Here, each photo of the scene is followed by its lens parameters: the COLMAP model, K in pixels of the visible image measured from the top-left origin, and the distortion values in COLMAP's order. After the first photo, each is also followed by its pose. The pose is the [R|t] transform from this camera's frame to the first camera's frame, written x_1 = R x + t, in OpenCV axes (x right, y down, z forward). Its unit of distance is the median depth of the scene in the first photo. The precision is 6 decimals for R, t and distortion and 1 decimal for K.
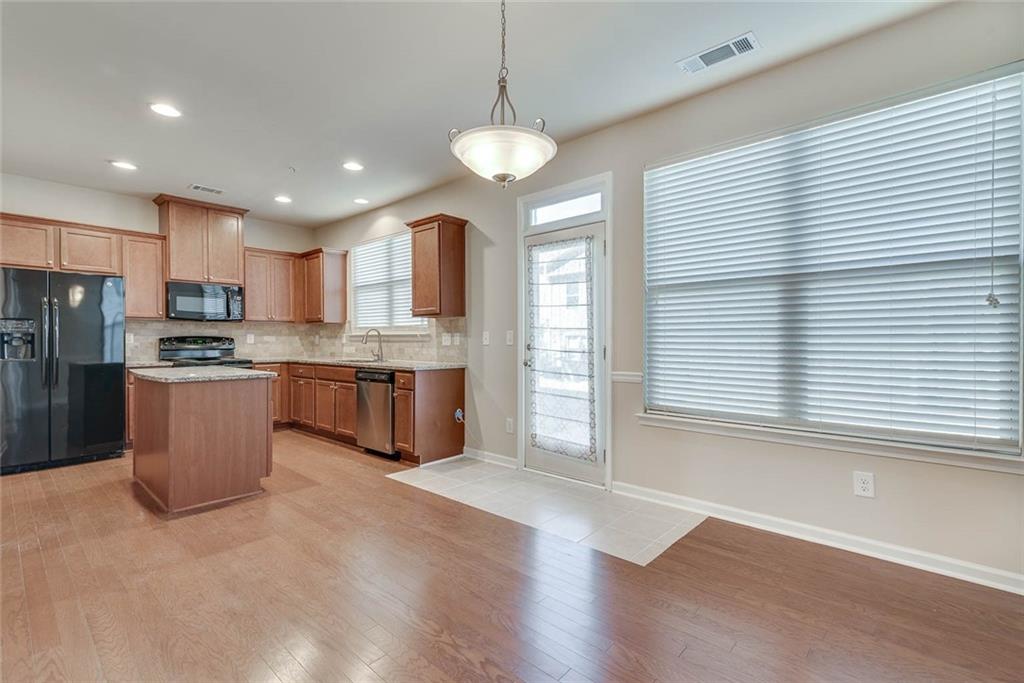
lens RADIAL K [[456.2, 0, 518.1], [0, 456.2, 341.2], [0, 0, 1]] dist [0.012463, -0.000777]
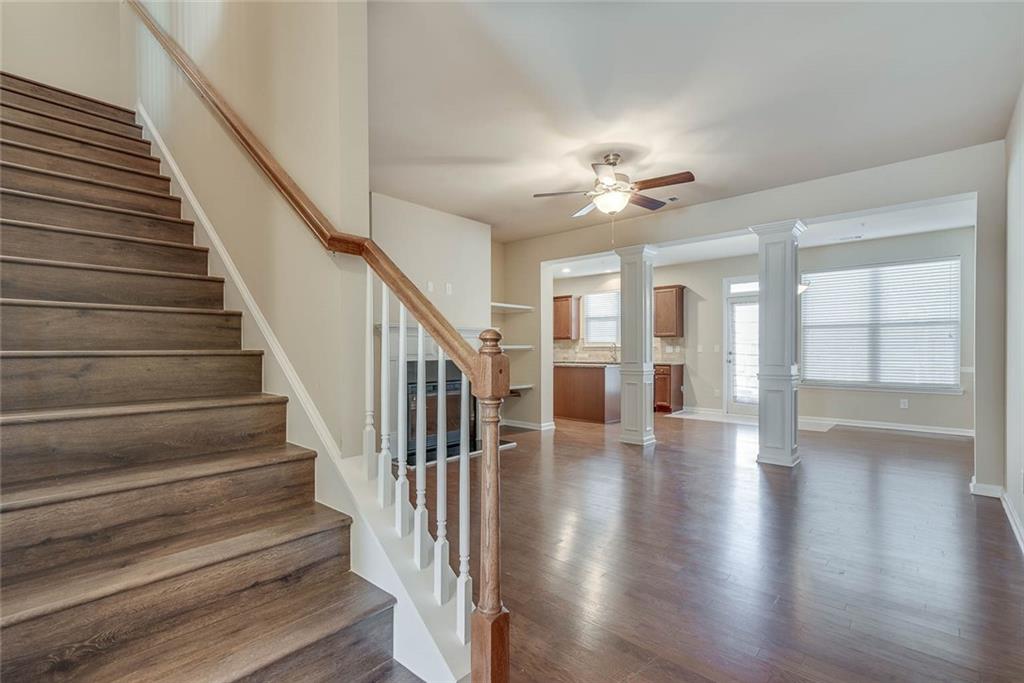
lens RADIAL K [[458.0, 0, 516.9], [0, 458.0, 353.6], [0, 0, 1]] dist [0.000045, 0.000358]
pose [[0.999994, 0.000666, -0.003516, -0.784390], [-0.000649, 0.999989, 0.004671, 0.005180], [0.003519, -0.004668, 0.999983, -0.878630]]
